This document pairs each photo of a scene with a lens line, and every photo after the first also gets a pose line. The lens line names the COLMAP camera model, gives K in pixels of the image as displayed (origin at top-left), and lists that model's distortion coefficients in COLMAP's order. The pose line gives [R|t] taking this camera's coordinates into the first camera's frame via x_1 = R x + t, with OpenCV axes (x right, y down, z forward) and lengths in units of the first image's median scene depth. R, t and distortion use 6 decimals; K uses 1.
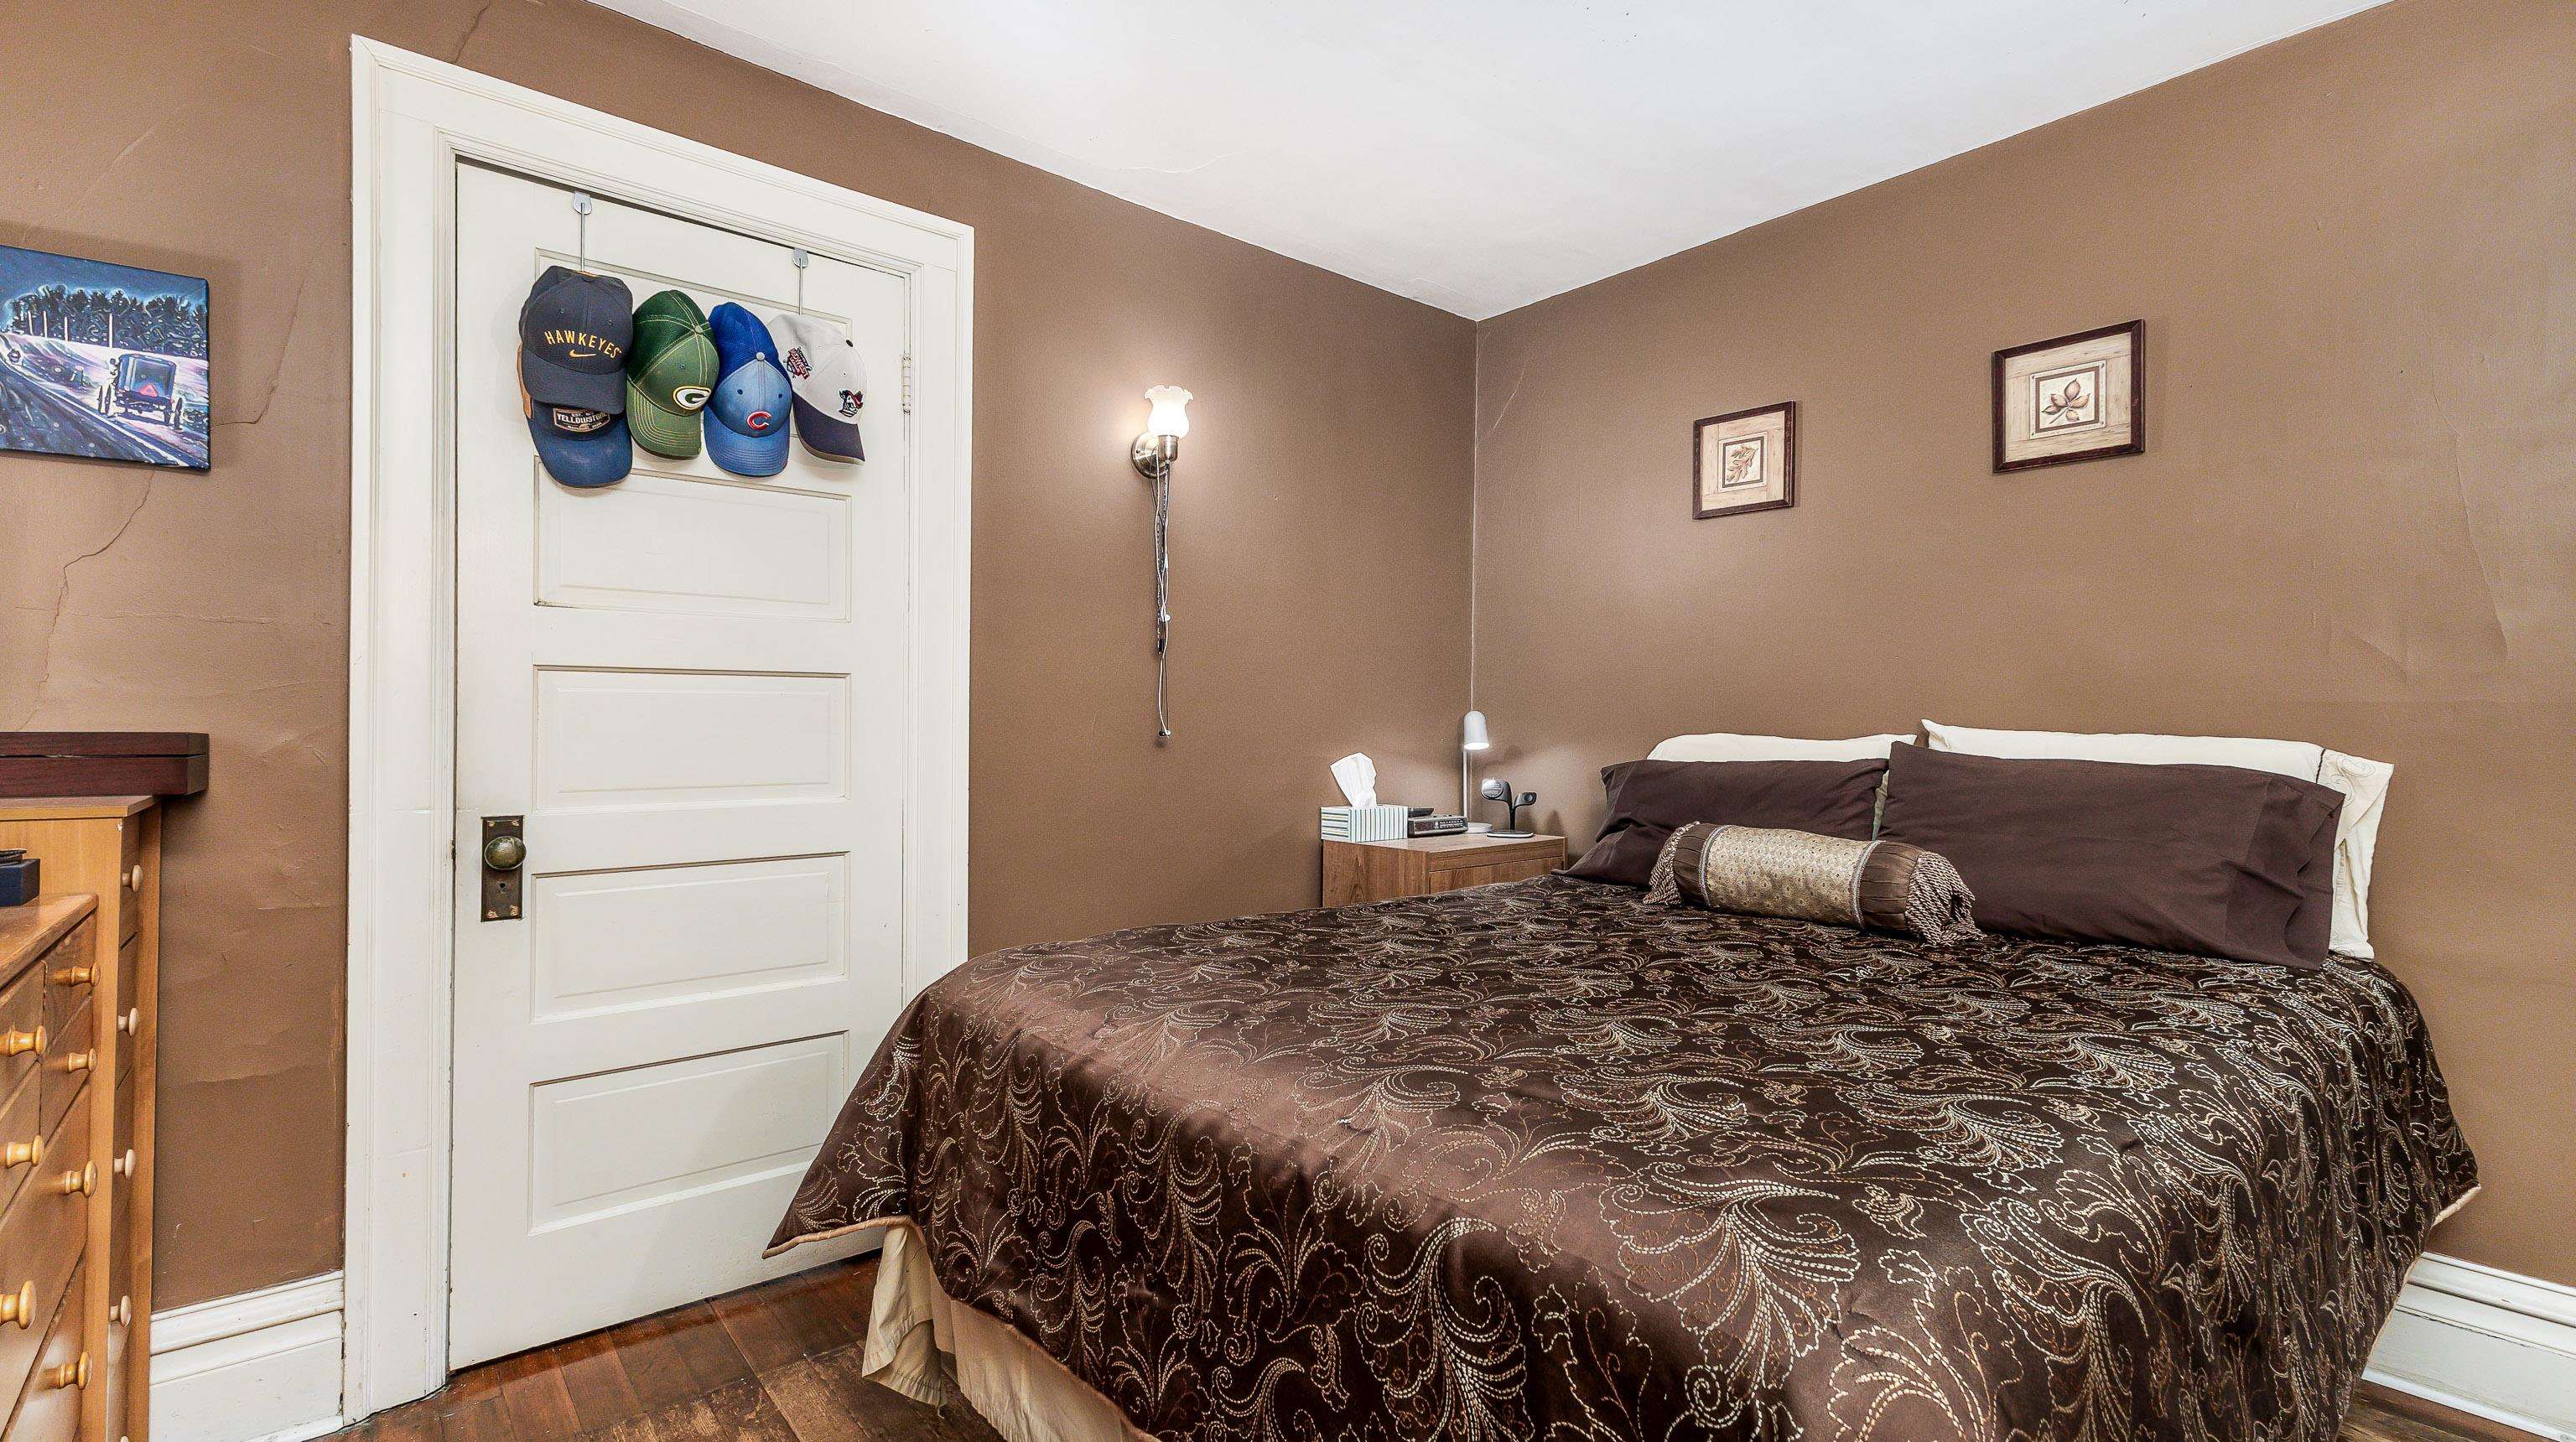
lens RADIAL K [[1141.4, 0, 1280.6], [0, 1141.4, 708.4], [0, 0, 1]] dist [0.010225, 0.000171]
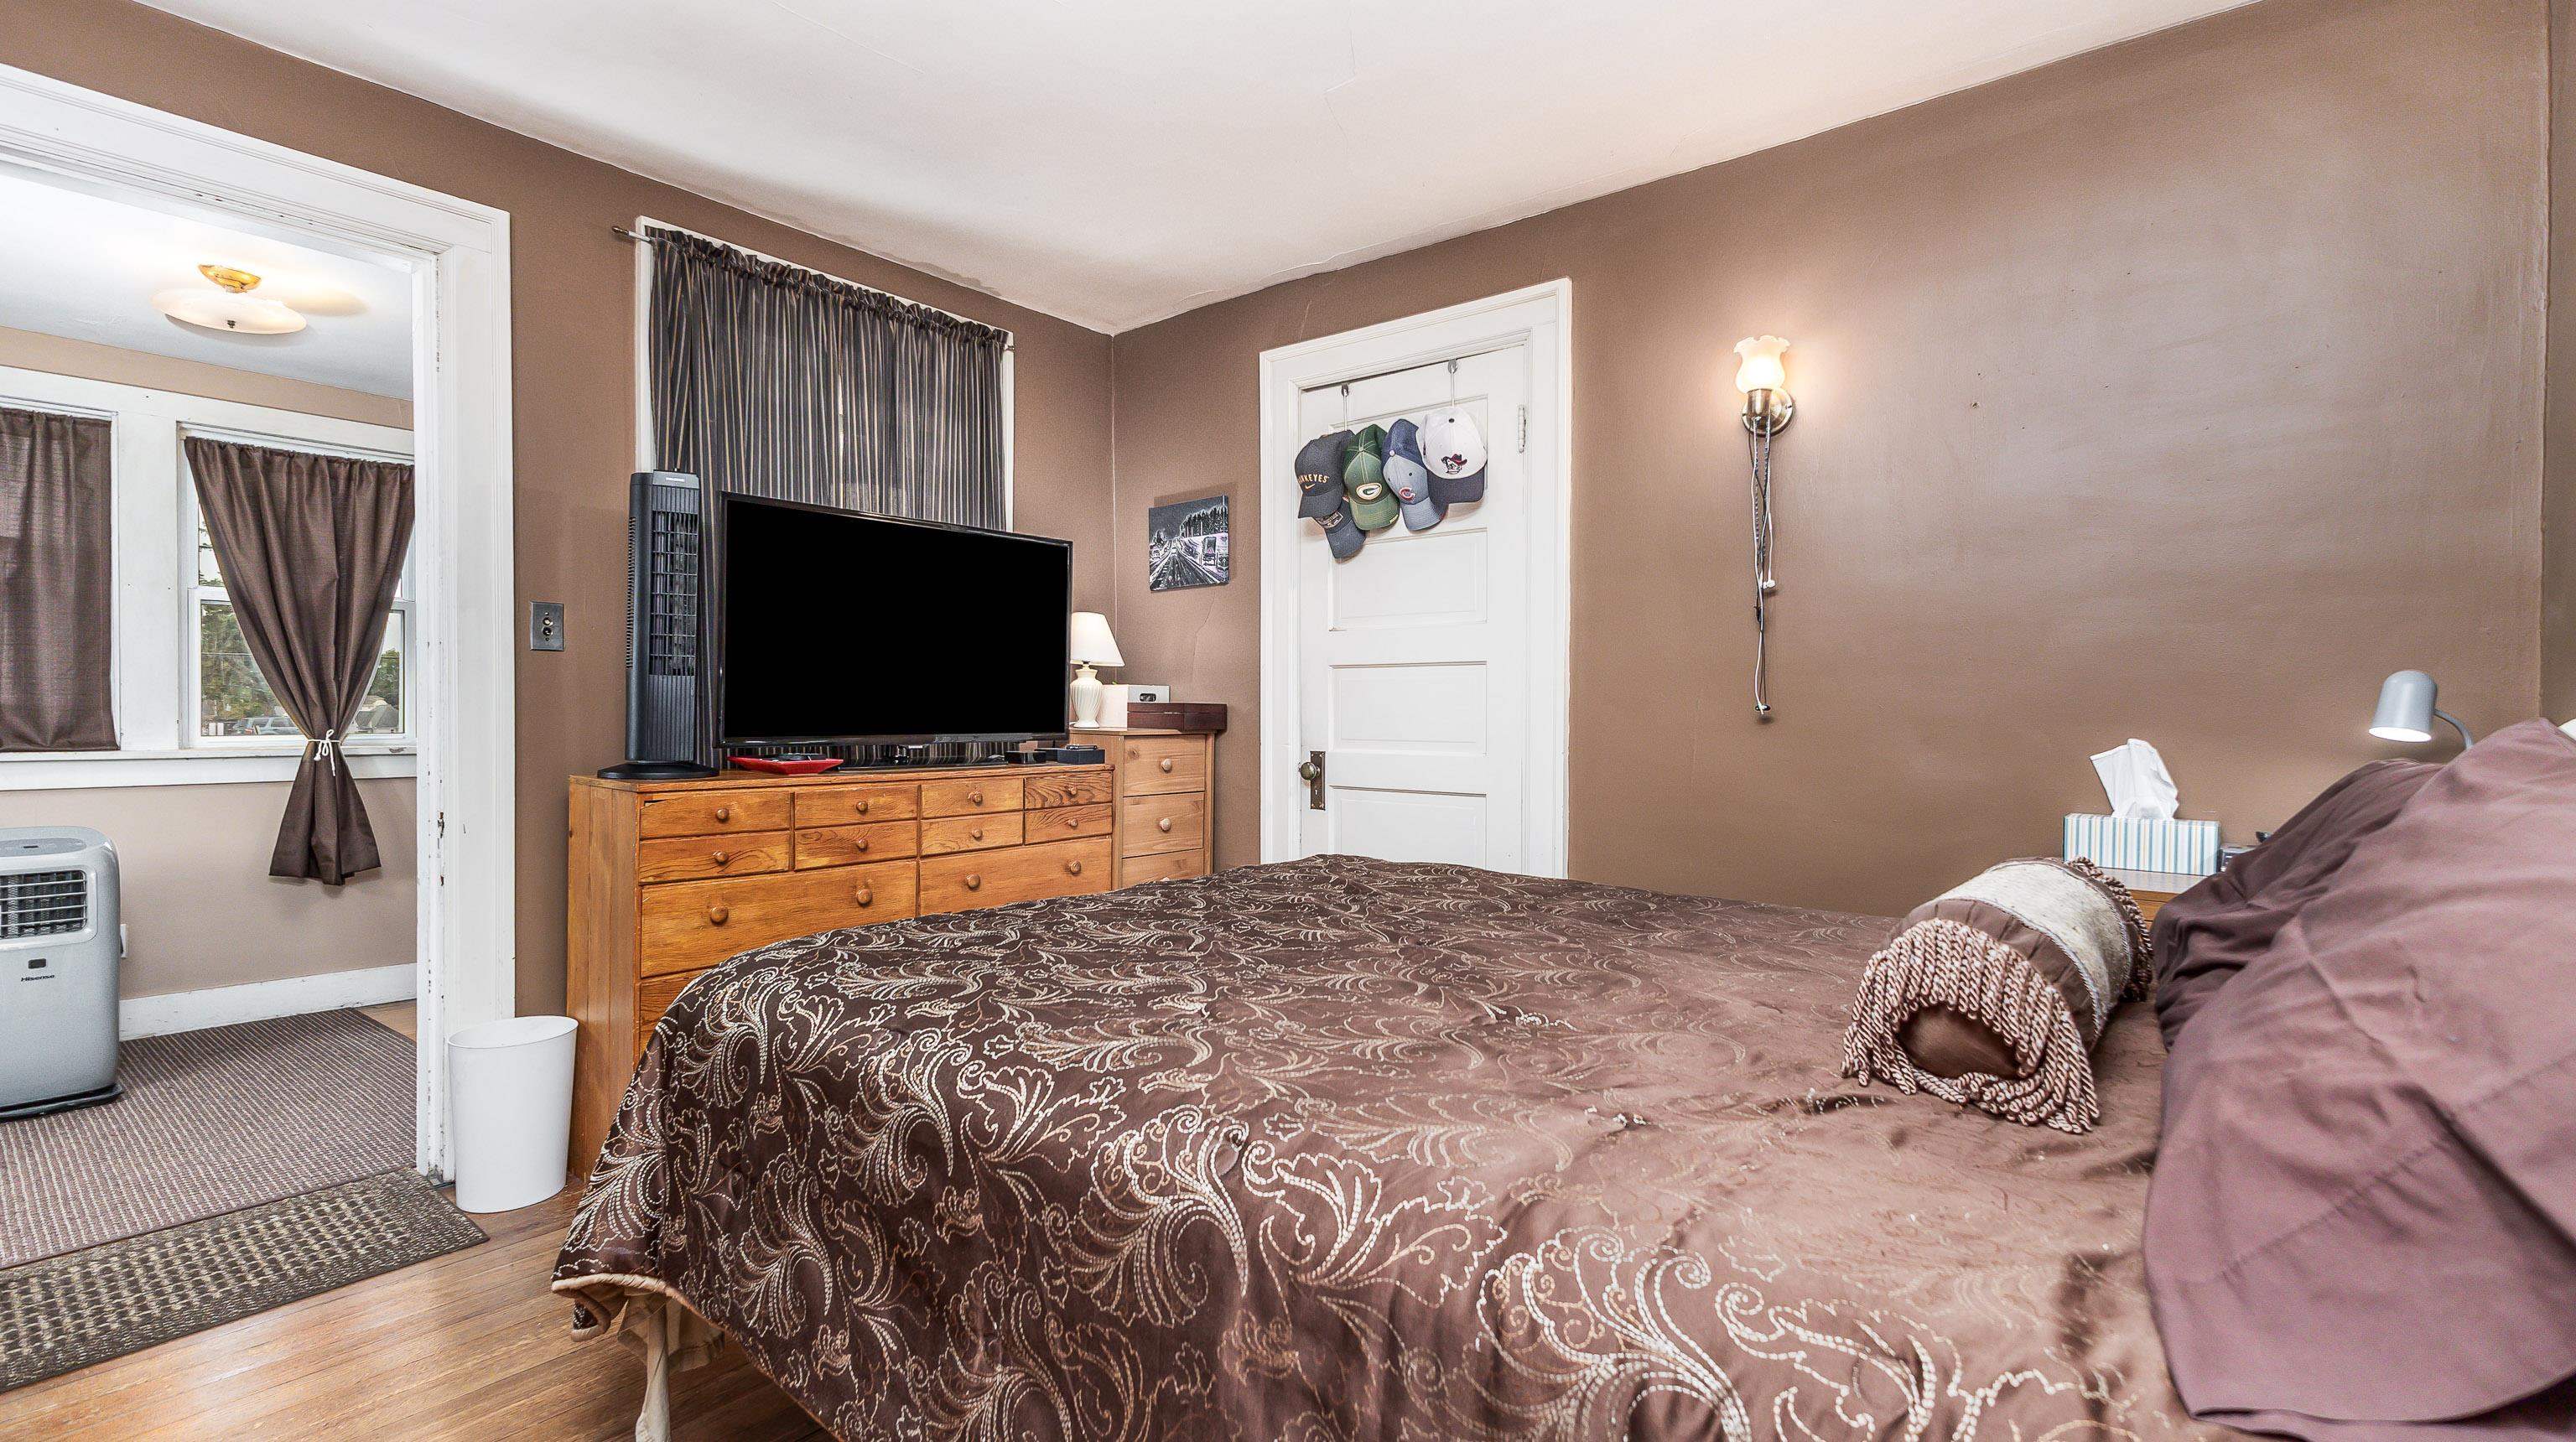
lens RADIAL K [[1141.4, 0, 1283.9], [0, 1141.4, 708.7], [0, 0, 1]] dist [0.010225, 0.000171]
pose [[0.172839, -0.000420, -0.984950, 1.612989], [0.006479, 0.999979, 0.000710, 0.040602], [0.984929, -0.006505, 0.172838, 0.975685]]
